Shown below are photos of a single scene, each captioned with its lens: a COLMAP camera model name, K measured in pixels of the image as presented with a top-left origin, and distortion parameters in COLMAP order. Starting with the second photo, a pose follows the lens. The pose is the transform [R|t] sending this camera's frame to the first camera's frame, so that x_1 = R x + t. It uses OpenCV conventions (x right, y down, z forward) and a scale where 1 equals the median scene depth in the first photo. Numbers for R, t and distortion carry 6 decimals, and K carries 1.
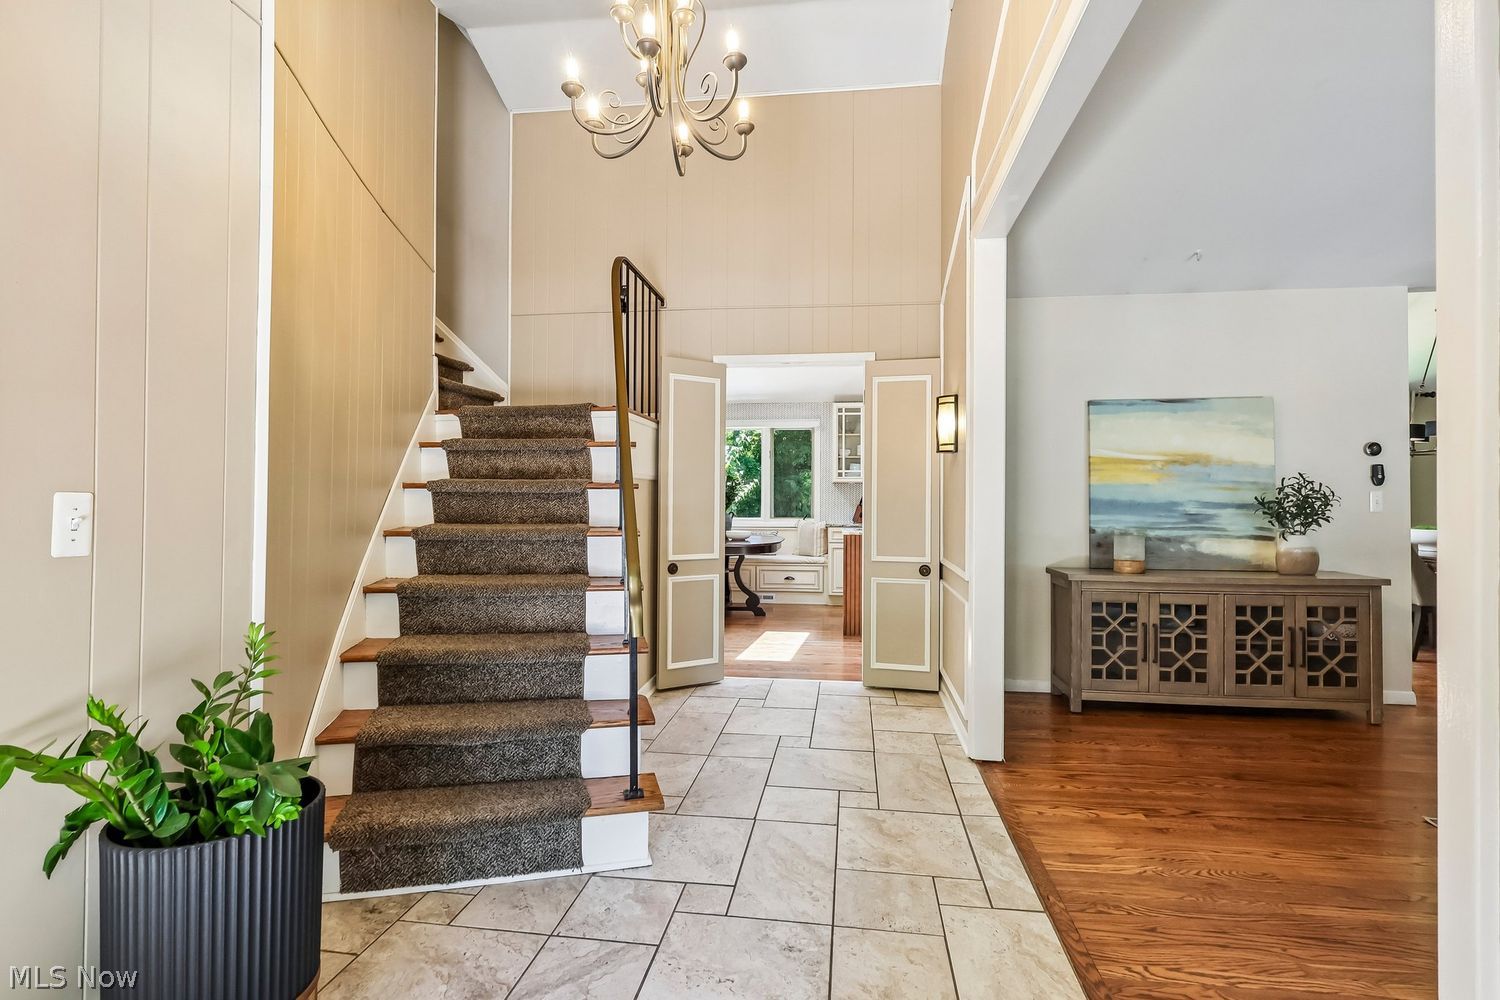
lens RADIAL K [[728.8, 0, 750.2], [0, 728.8, 495.9], [0, 0, 1]] dist [0.013071, 0.001706]
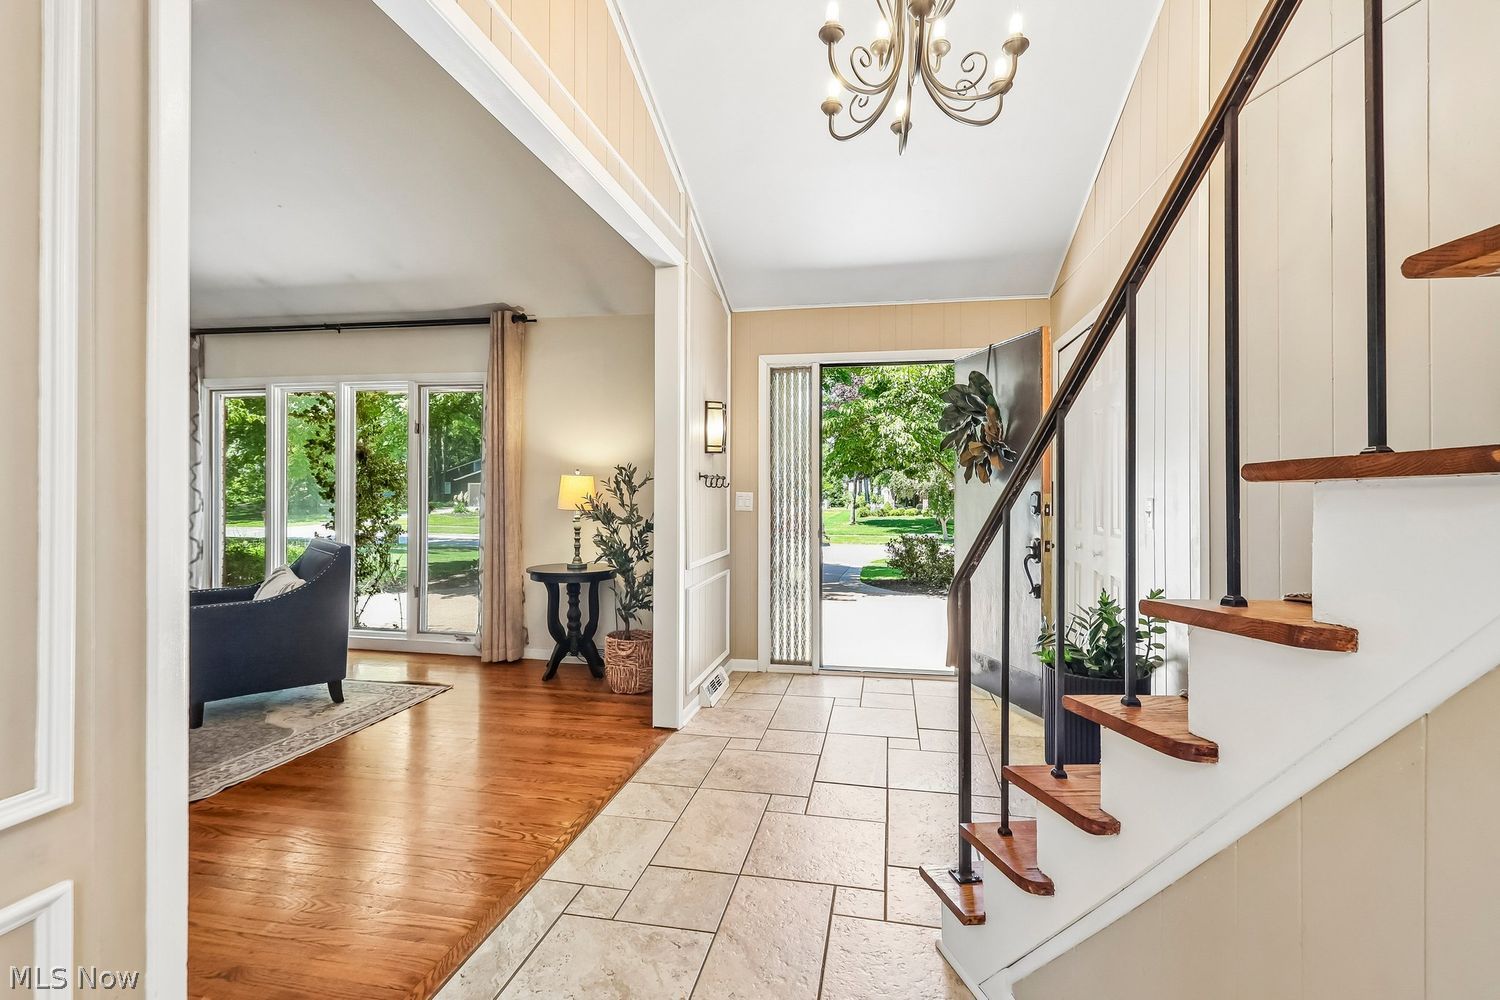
lens RADIAL K [[728.8, 0, 751.5], [0, 728.8, 498.9], [0, 0, 1]] dist [0.013071, 0.001706]
pose [[-0.998211, -0.006161, 0.059477, 0.029727], [-0.005062, 0.999814, 0.018603, -0.015370], [-0.059580, 0.018269, -0.998056, 2.011925]]
